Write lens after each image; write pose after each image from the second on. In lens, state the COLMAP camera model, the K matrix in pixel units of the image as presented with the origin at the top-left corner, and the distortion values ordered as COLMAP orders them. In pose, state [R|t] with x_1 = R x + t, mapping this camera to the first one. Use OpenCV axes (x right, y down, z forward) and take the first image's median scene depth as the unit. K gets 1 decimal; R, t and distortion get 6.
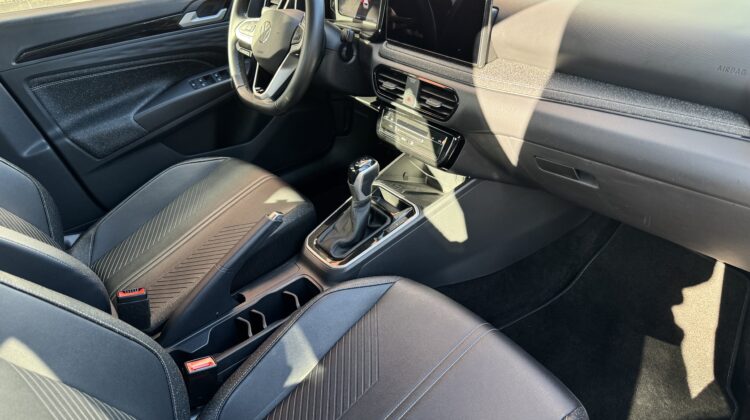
lens RADIAL K [[617.9, 0, 375.0], [0, 617.9, 210.0], [0, 0, 1]] dist [0.064467, -0.102510]
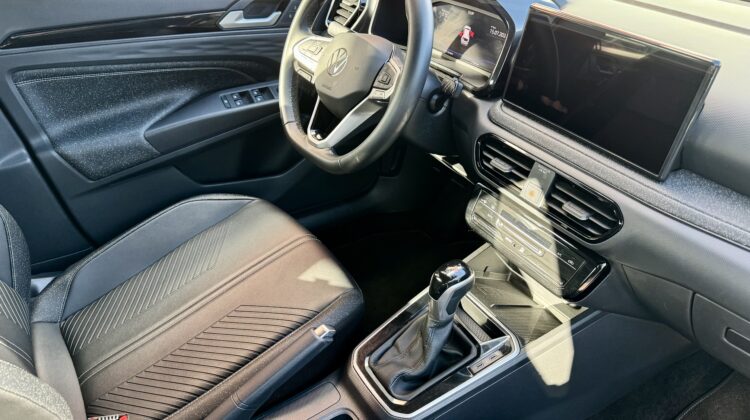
lens RADIAL K [[617.9, 0, 375.0], [0, 617.9, 210.0], [0, 0, 1]] dist [0.064467, -0.102510]
pose [[0.988614, 0.149750, 0.014752, -0.108720], [-0.149862, 0.988683, 0.006856, -0.113638], [-0.013558, -0.008988, 0.999868, 0.236116]]
